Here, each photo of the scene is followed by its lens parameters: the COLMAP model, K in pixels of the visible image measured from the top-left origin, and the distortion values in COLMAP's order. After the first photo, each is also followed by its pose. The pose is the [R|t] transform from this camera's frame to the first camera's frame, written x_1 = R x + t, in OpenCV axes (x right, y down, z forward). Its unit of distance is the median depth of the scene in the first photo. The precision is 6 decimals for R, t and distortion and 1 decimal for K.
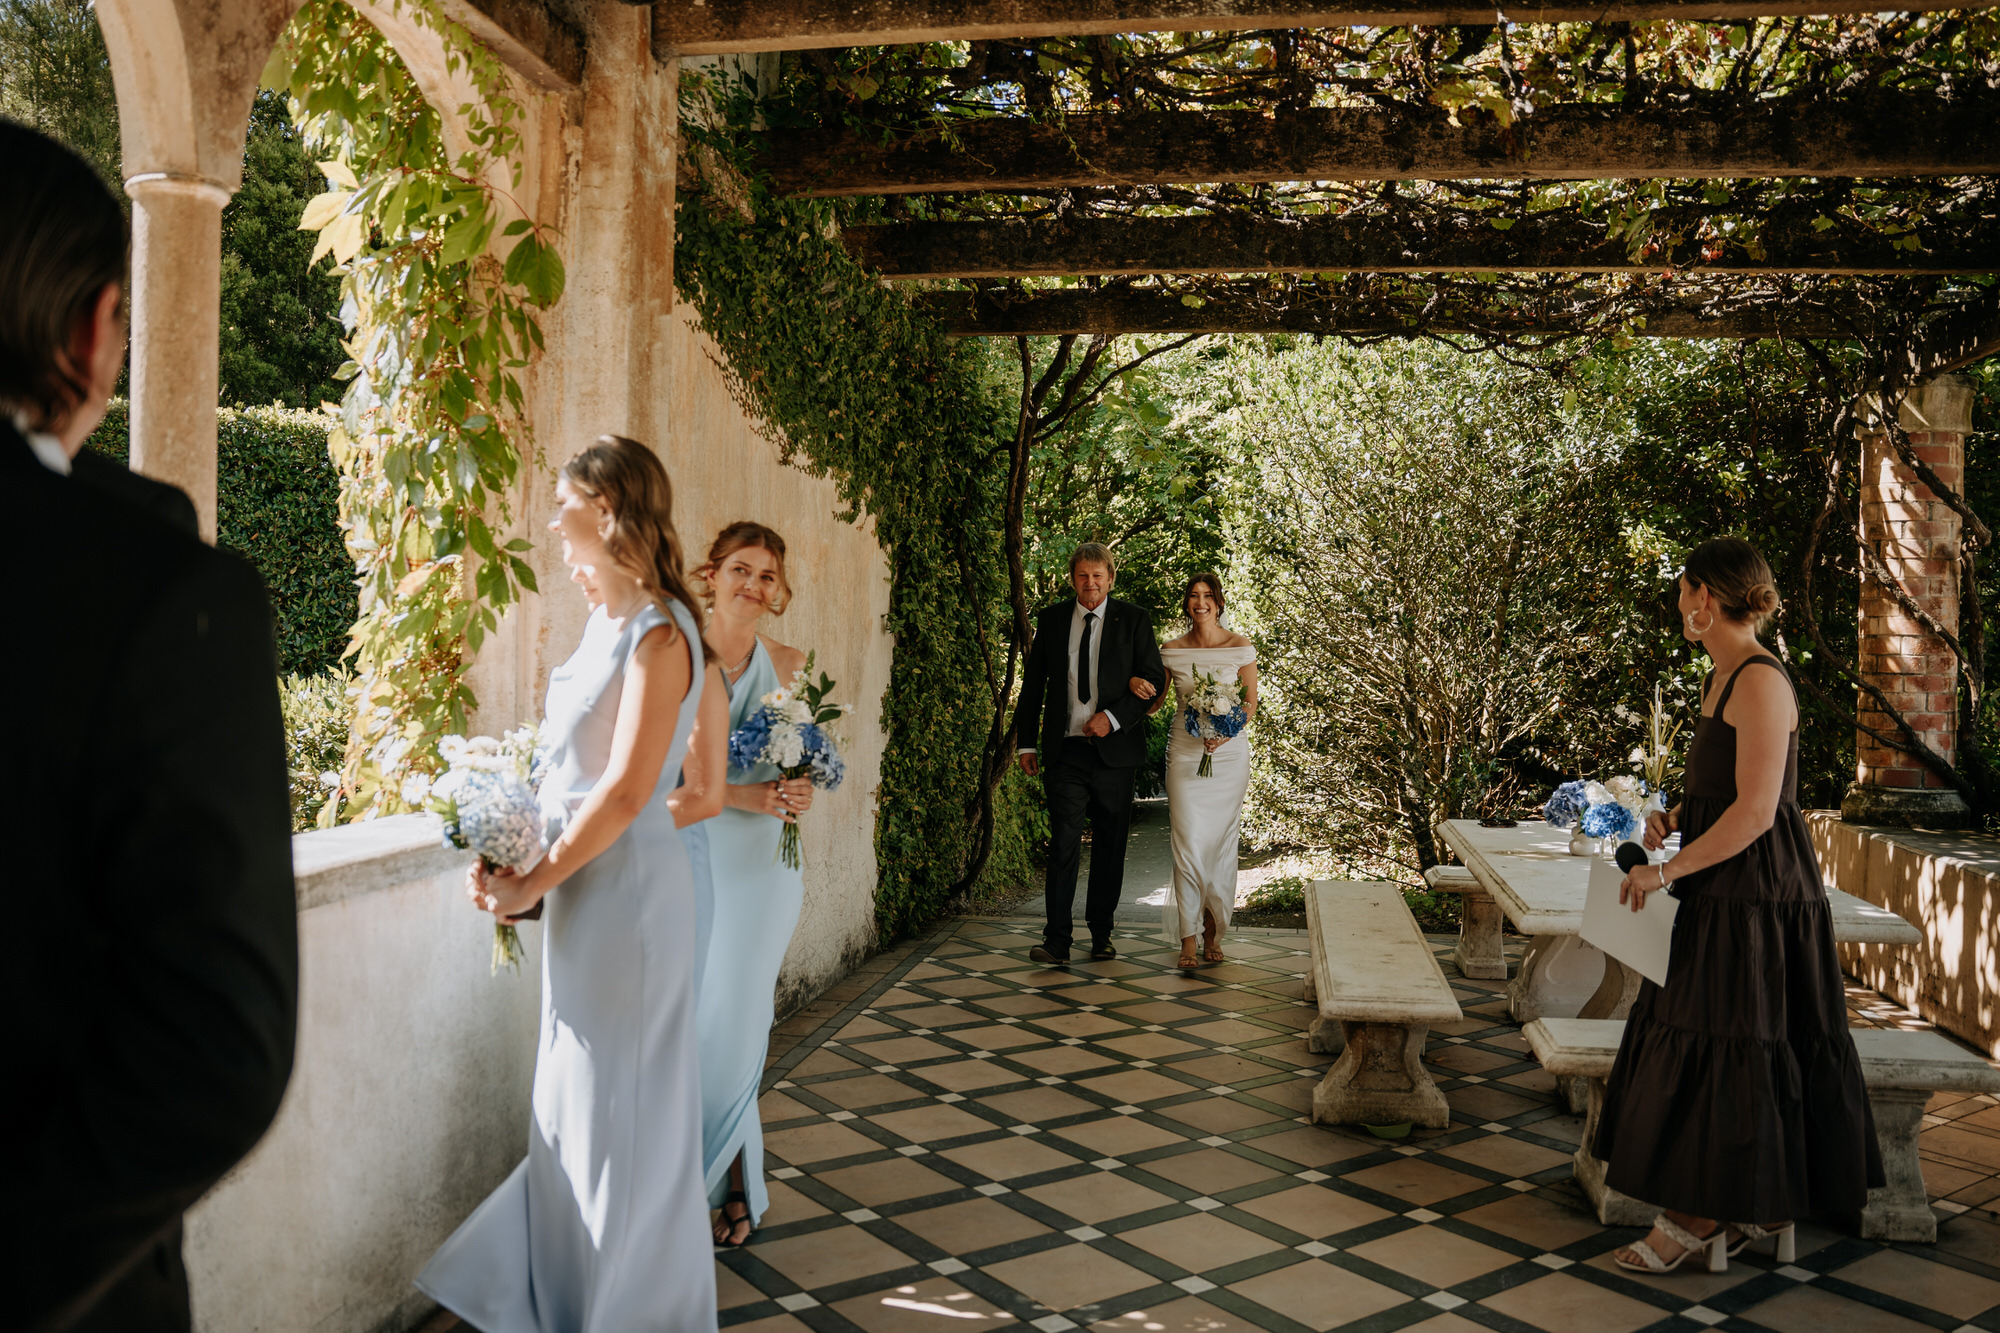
lens RADIAL K [[1632.4, 0, 995.1], [0, 1632.4, 665.4], [0, 0, 1]] dist [-0.200670, 0.191603]
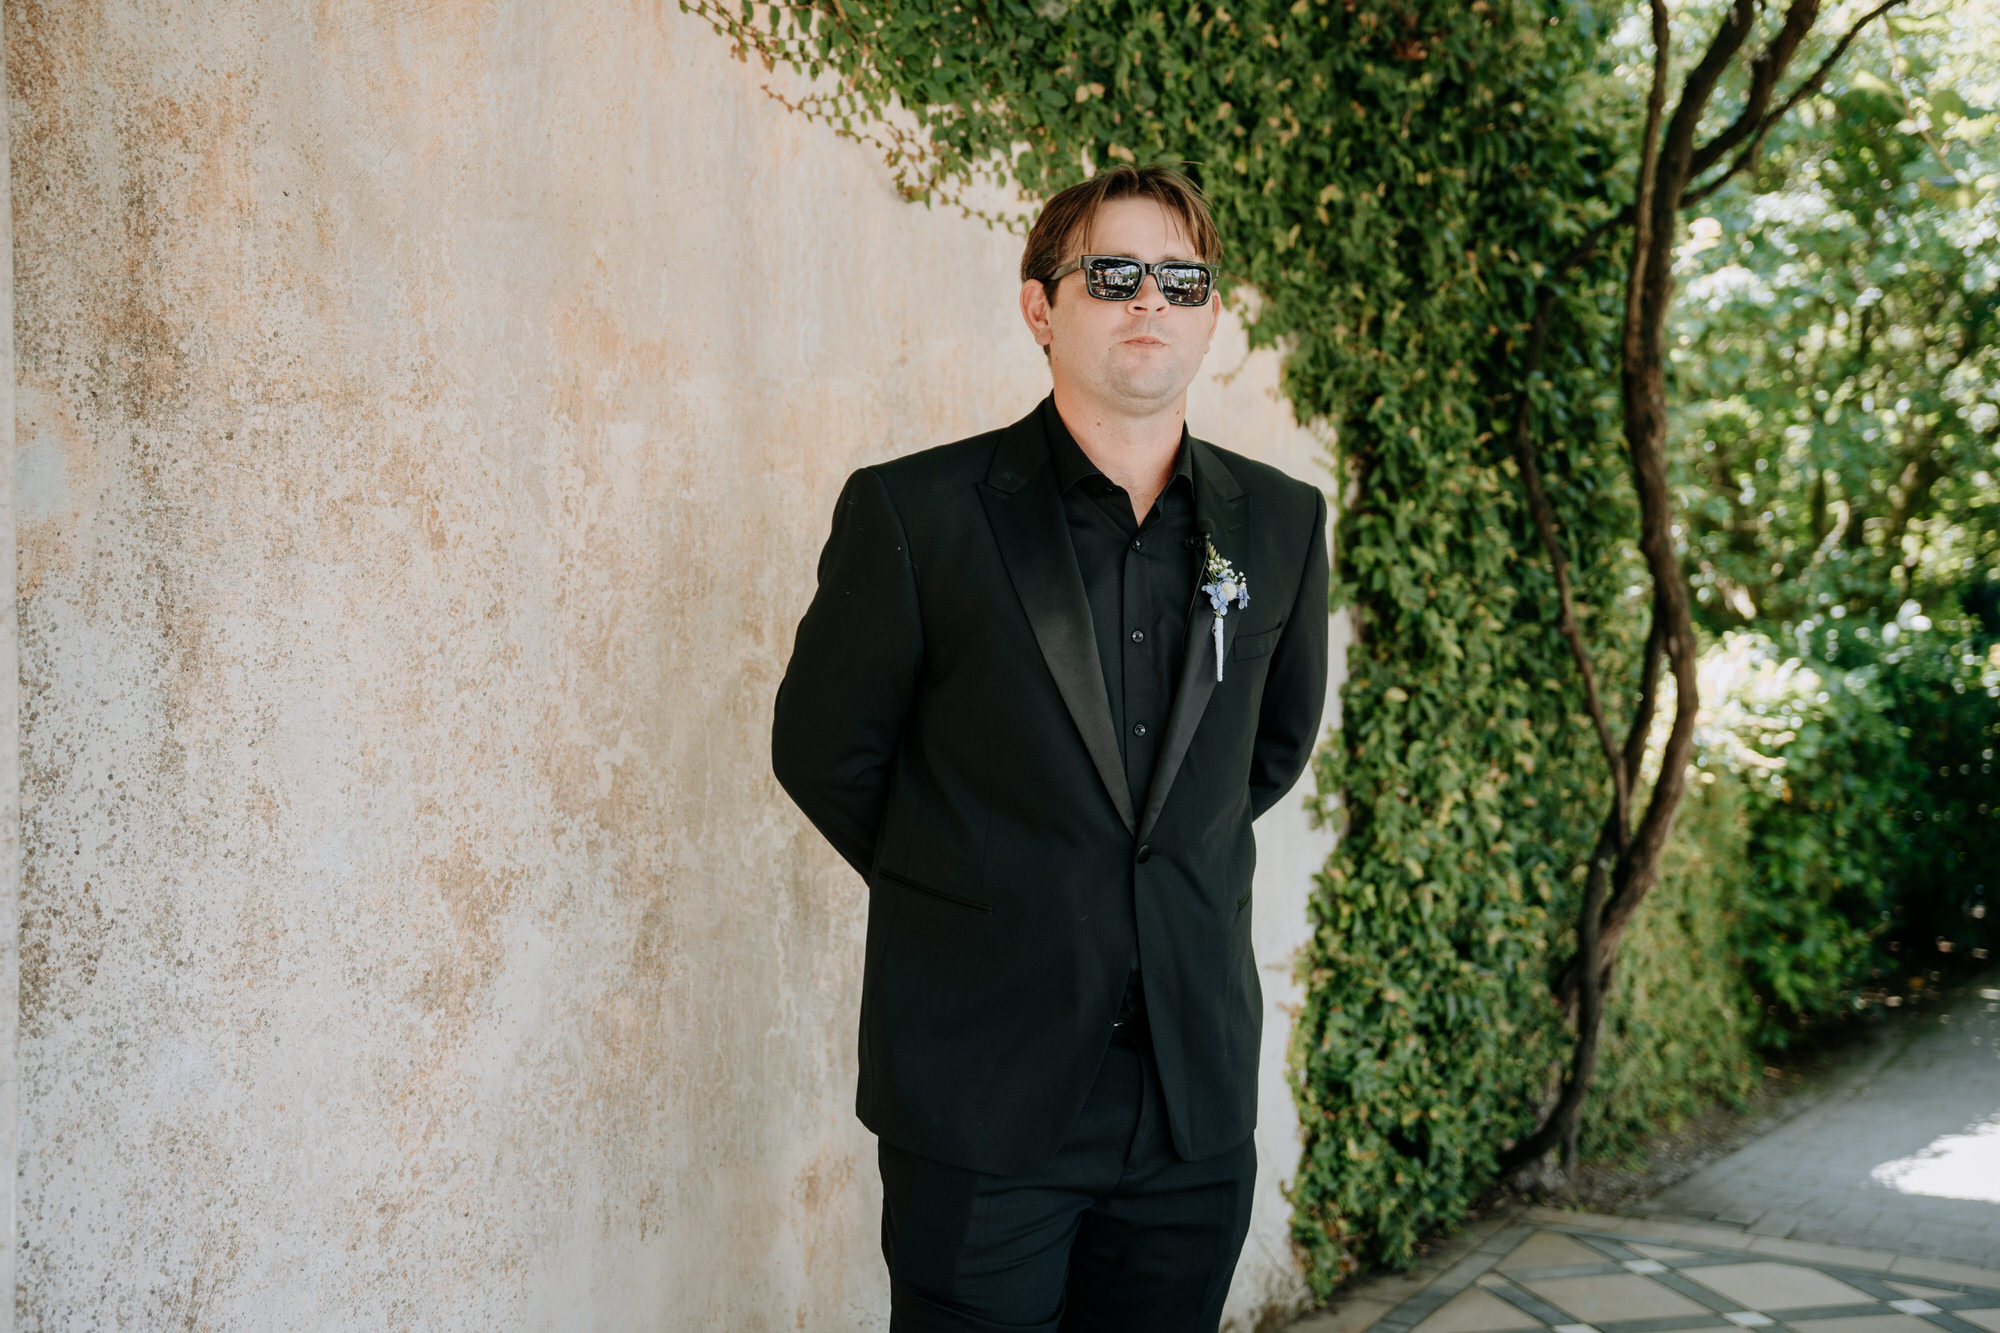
lens RADIAL K [[2148.2, 0, 1000.0], [0, 2148.2, 666.5], [0, 0, 1]] dist [-0.069349, 0.254314]
pose [[0.931739, -0.012529, -0.362913, 0.066861], [0.010624, 0.999917, -0.007246, -0.001398], [0.362973, 0.002896, 0.931795, 0.394474]]
